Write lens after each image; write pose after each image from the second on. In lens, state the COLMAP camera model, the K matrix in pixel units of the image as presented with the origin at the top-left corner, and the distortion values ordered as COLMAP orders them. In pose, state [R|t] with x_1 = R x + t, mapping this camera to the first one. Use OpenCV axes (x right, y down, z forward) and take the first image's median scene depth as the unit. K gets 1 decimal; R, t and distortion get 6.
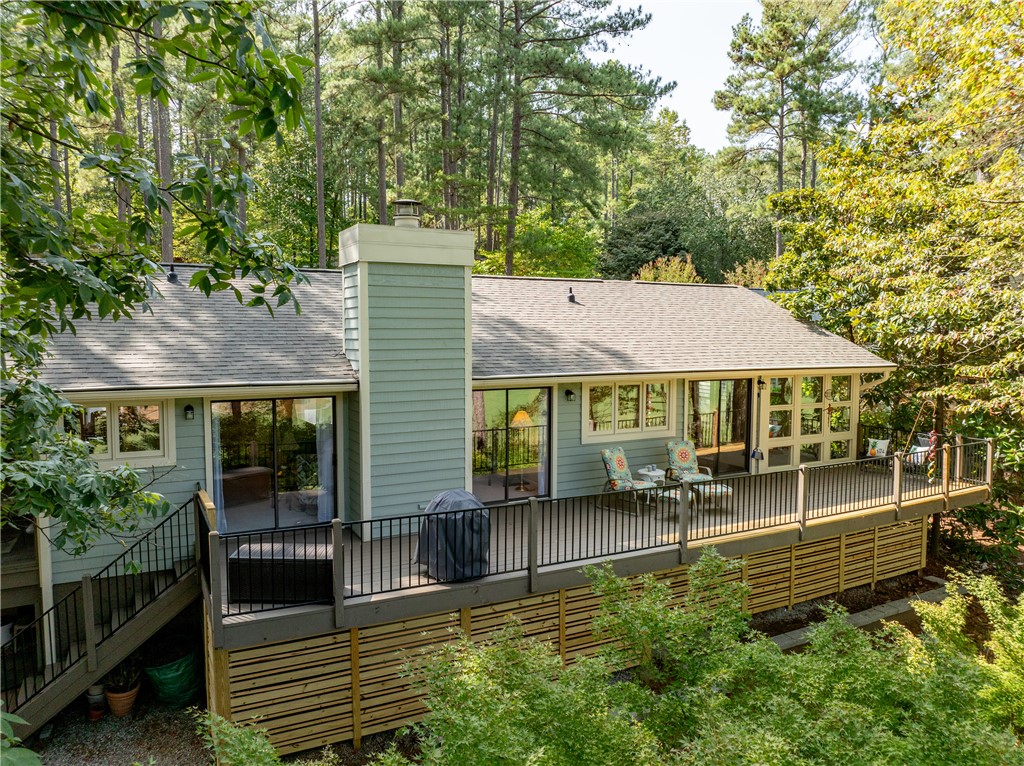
lens RADIAL K [[731.2, 0, 512.0], [0, 731.2, 383.0], [0, 0, 1]] dist [-0.059642, 0.042209]
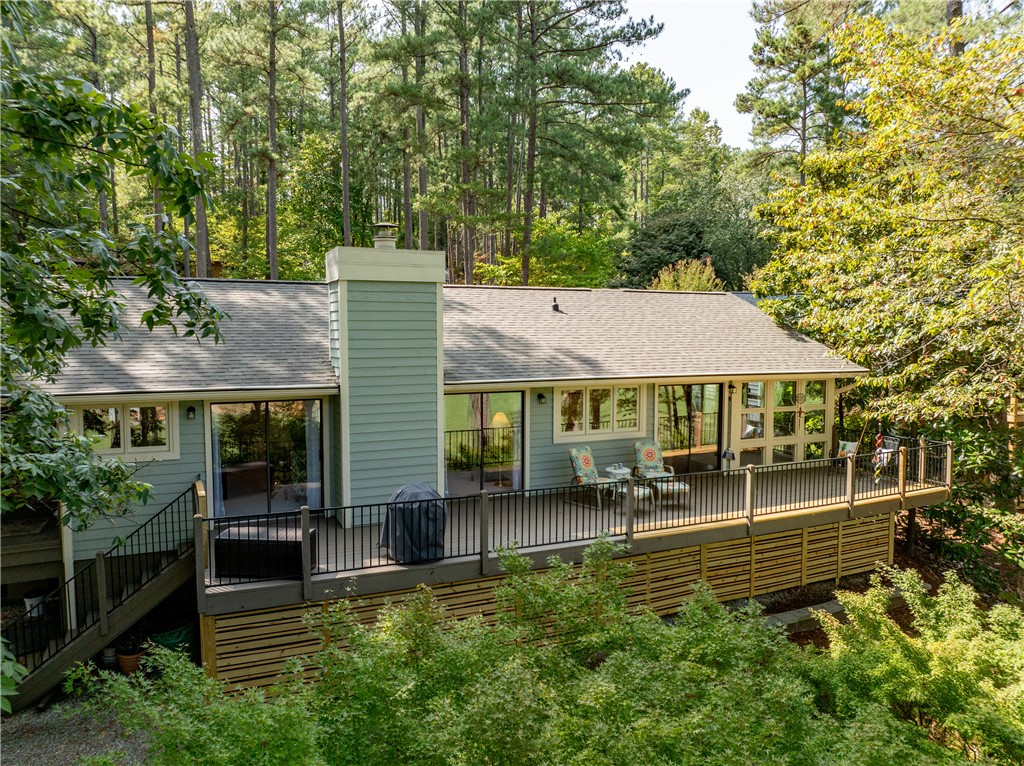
lens RADIAL K [[731.2, 0, 512.0], [0, 731.2, 383.0], [0, 0, 1]] dist [-0.059642, 0.042209]
pose [[0.998416, 0.003821, -0.056127, 0.090591], [-0.003712, 0.999991, 0.002043, -0.008001], [0.056134, -0.001831, 0.998422, -0.082655]]
